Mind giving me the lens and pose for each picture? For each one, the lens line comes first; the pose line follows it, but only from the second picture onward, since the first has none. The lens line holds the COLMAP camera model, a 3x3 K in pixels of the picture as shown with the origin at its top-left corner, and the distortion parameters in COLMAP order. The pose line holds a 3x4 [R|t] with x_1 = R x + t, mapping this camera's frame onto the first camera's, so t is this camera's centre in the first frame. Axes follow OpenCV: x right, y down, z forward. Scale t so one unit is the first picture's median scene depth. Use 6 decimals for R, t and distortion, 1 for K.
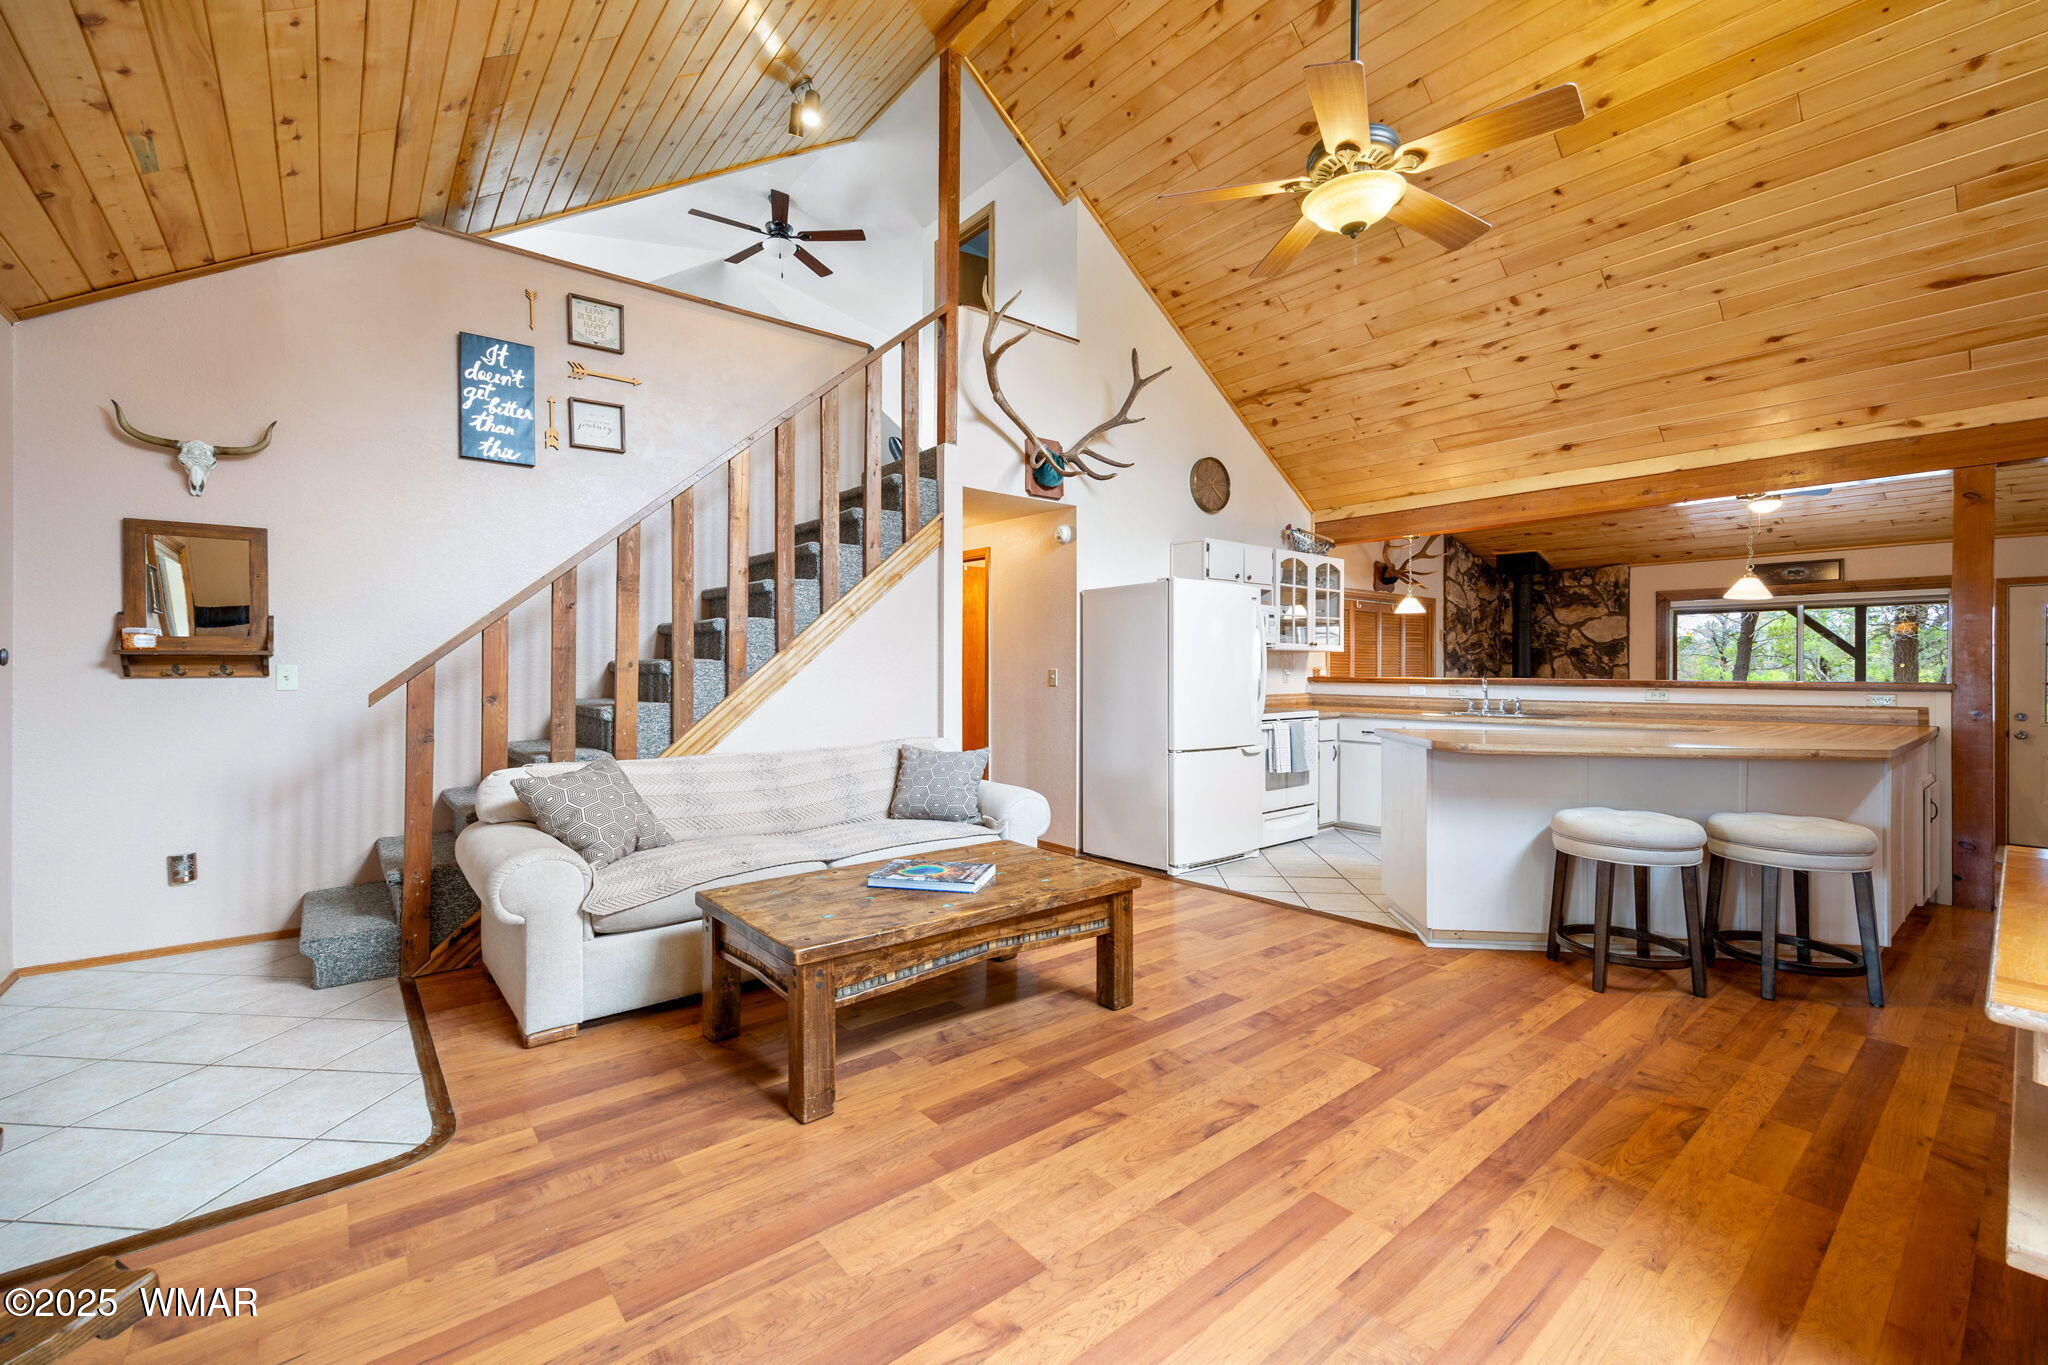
lens RADIAL K [[831.8, 0, 986.0], [0, 831.8, 666.7], [0, 0, 1]] dist [0.001022, -0.000237]
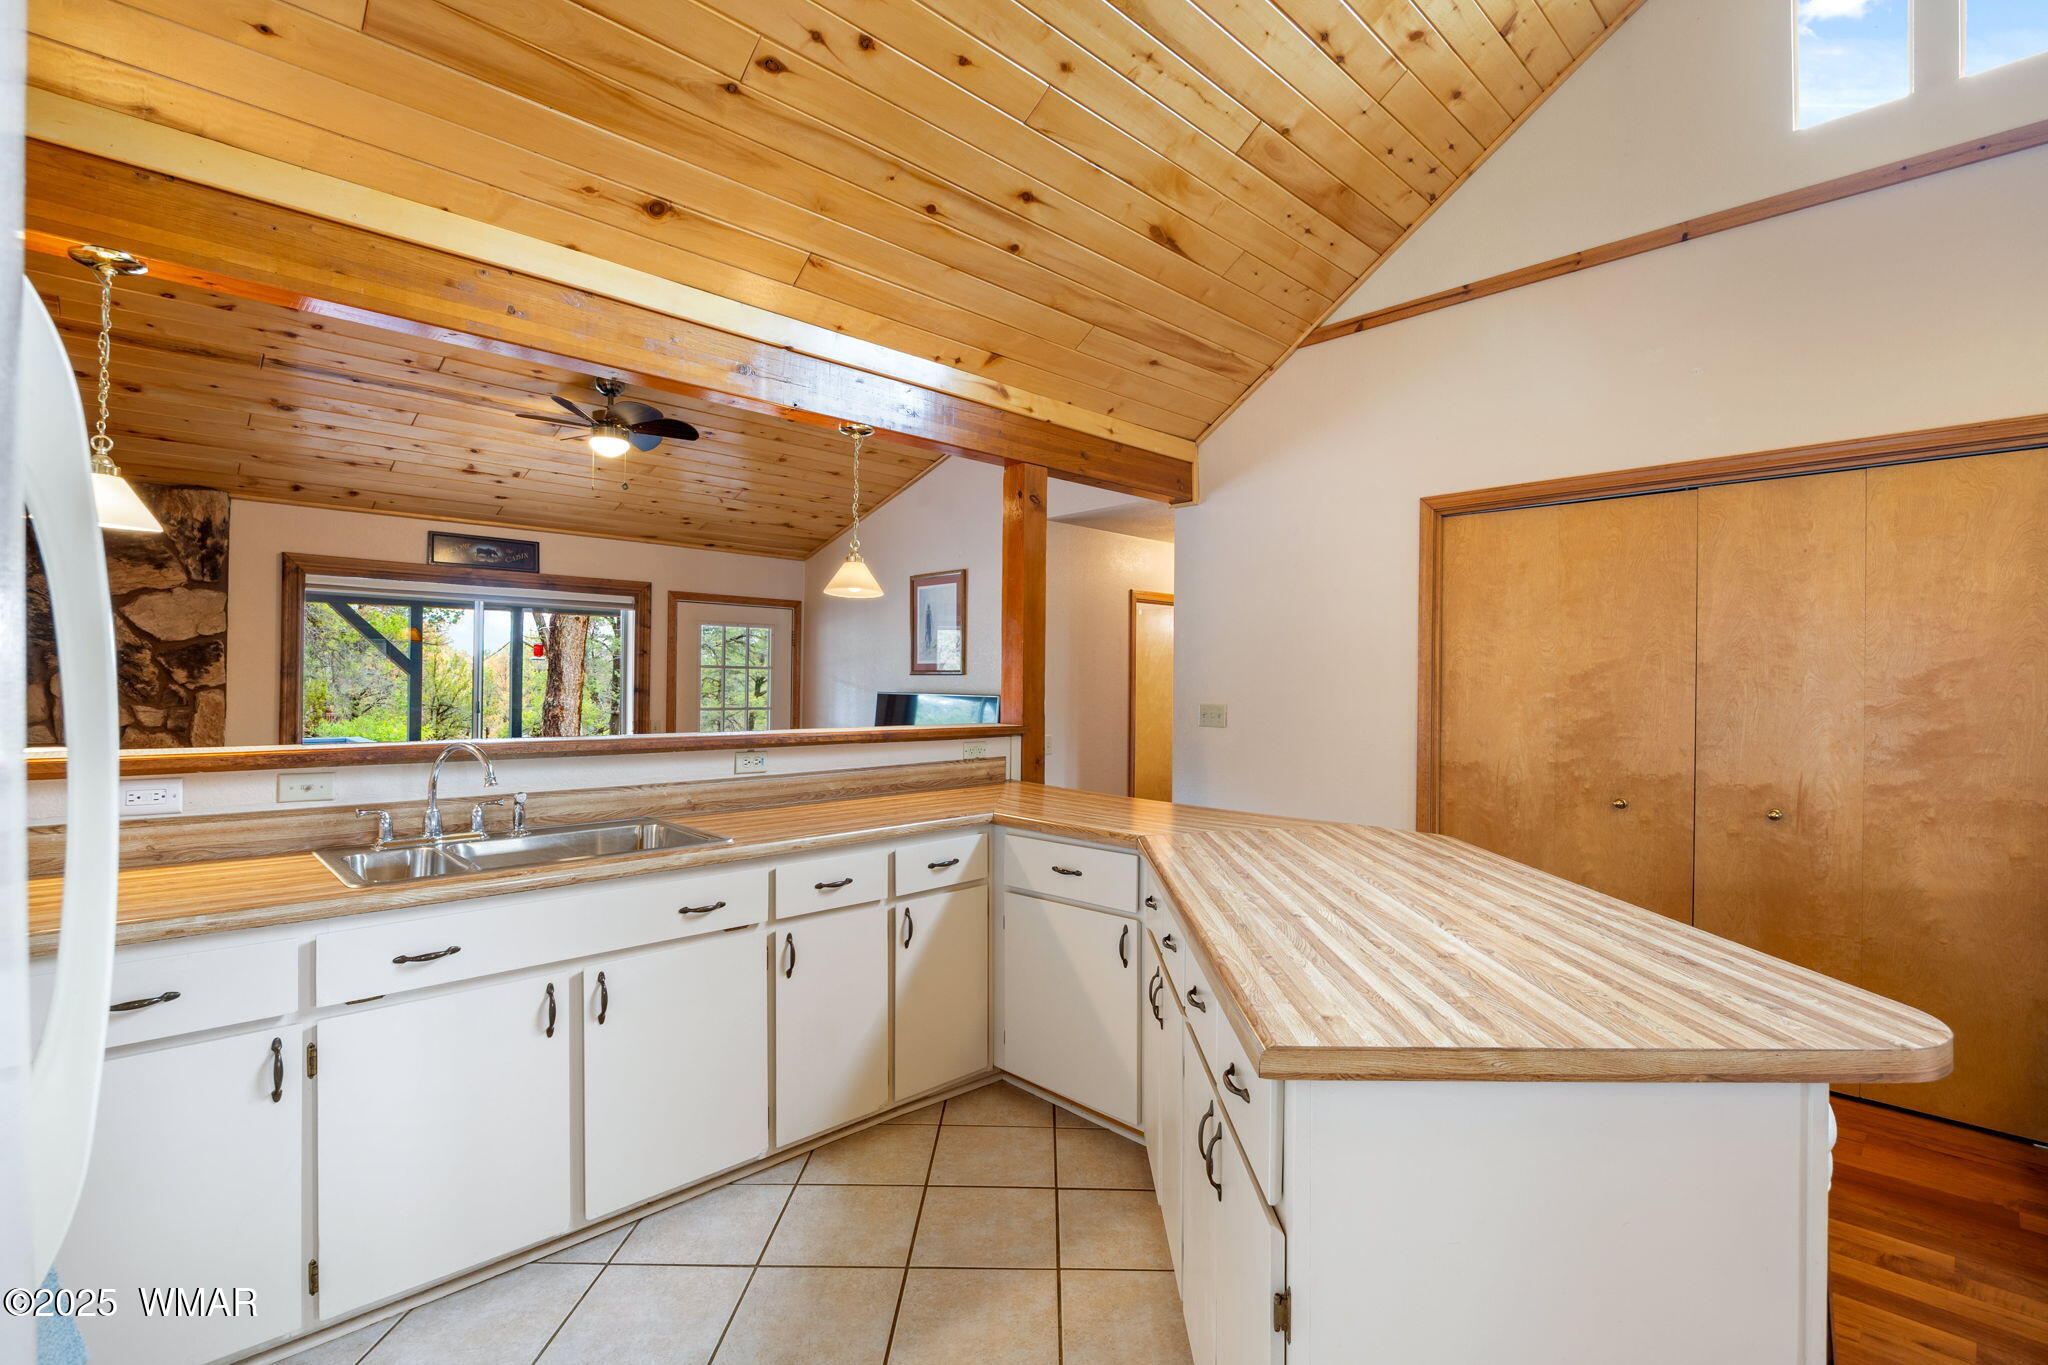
lens RADIAL K [[964.0, 0, 1021.7], [0, 964.0, 683.1], [0, 0, 1]] dist [-0.014951, -0.000022]
pose [[-0.136185, -0.006760, 0.990660, 0.139998], [-0.011616, 0.999919, 0.005226, -0.016002], [-0.990615, -0.010796, -0.136252, 0.710021]]
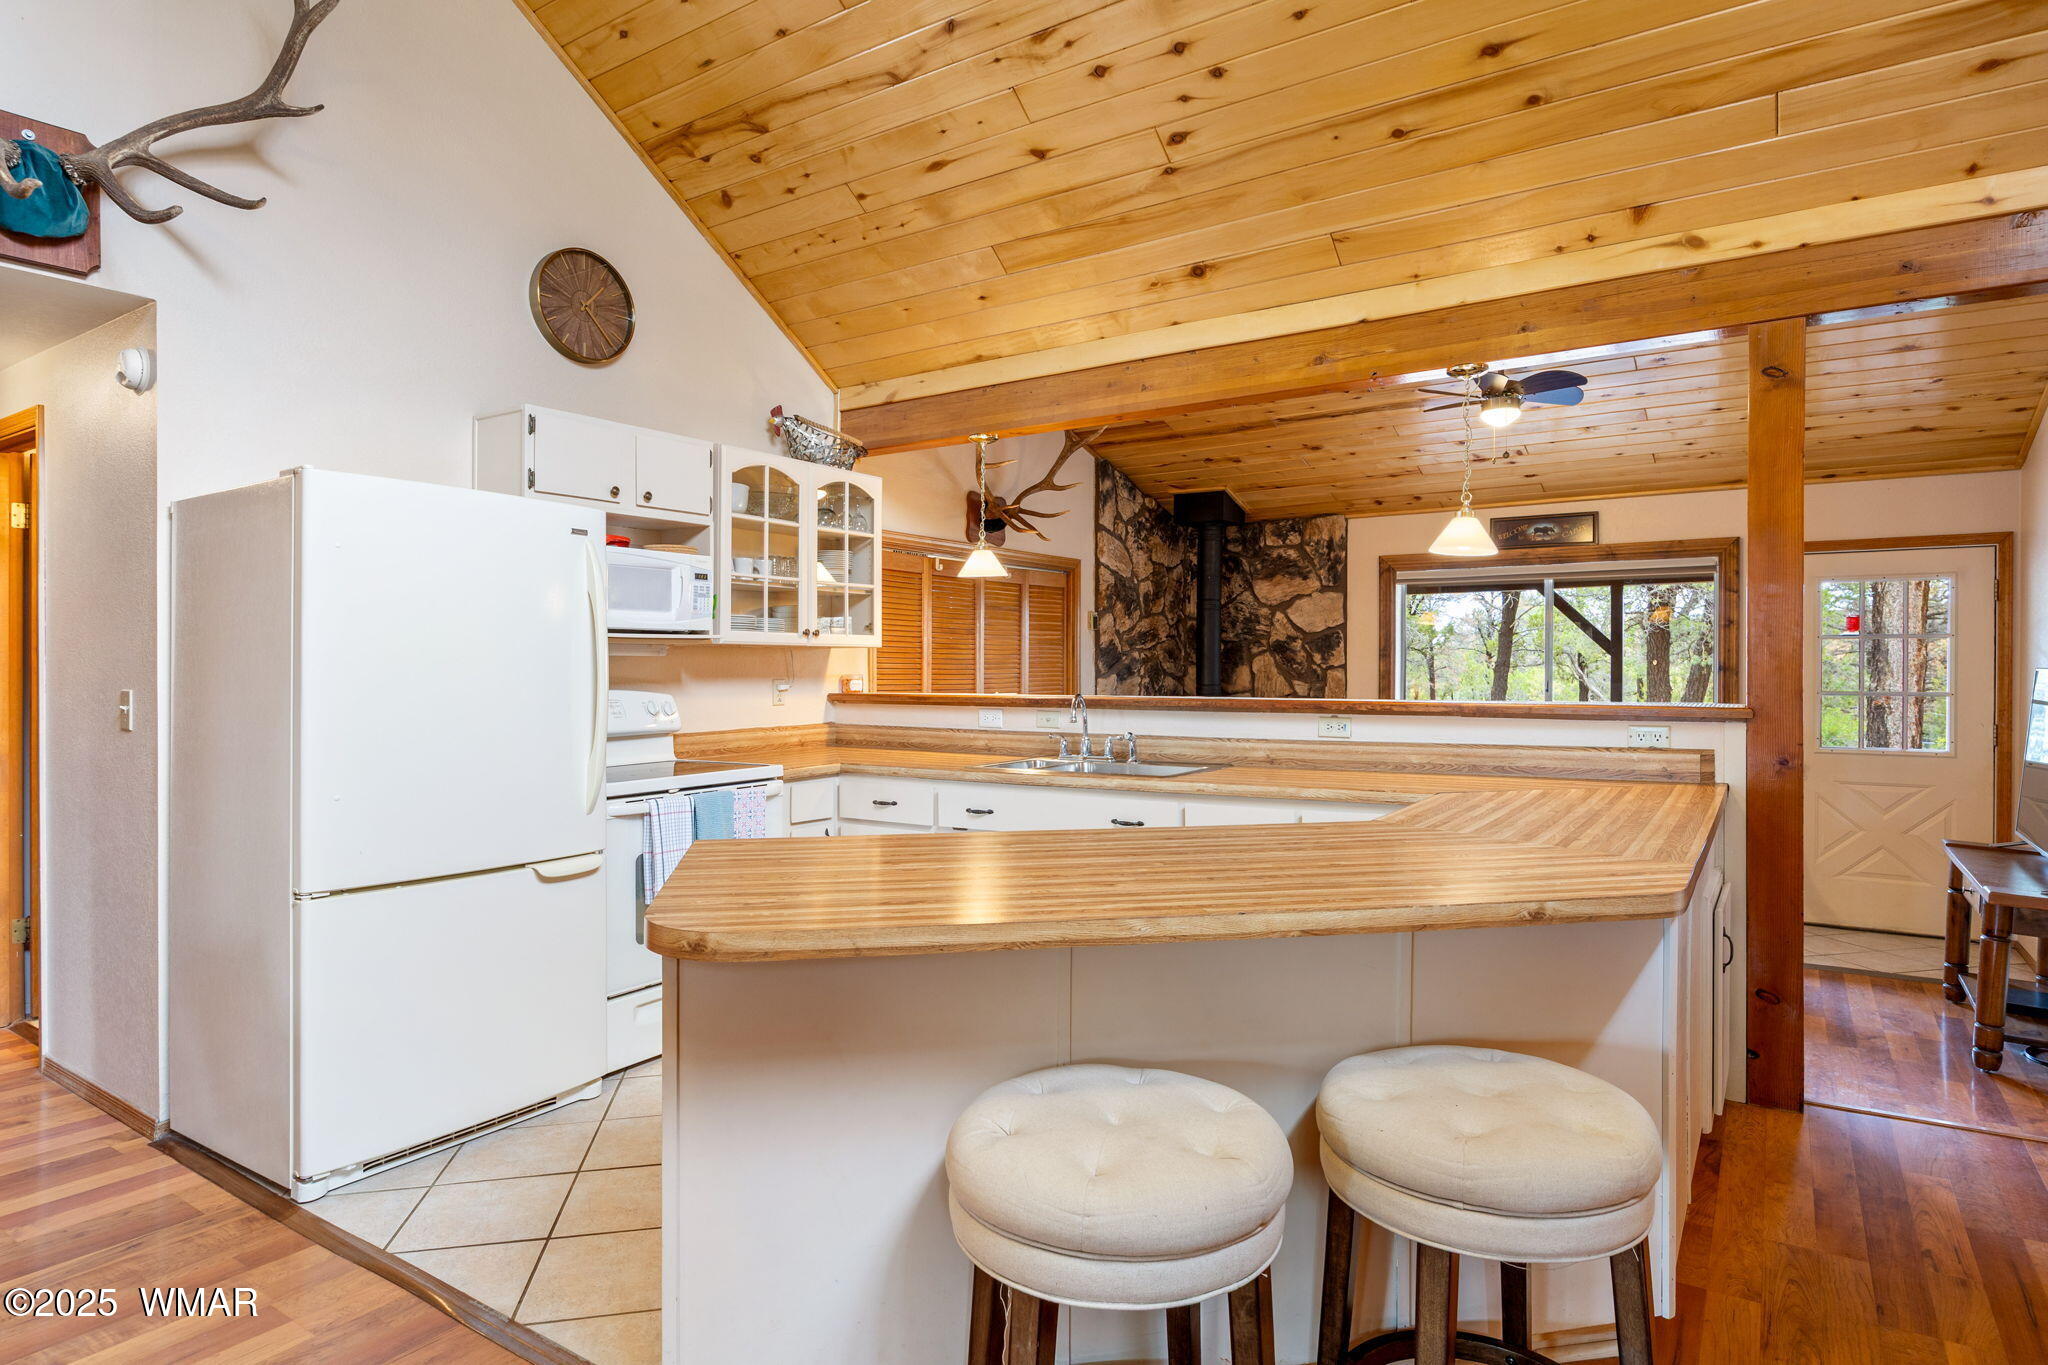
lens RADIAL K [[1137.7, 0, 1017.5], [0, 1137.7, 676.4], [0, 0, 1]] dist [-0.009320, 0.001029]
pose [[0.947313, -0.008610, 0.320194, 0.281315], [0.005233, 0.999921, 0.011404, -0.007191], [-0.320267, -0.009127, 0.947283, 0.271223]]
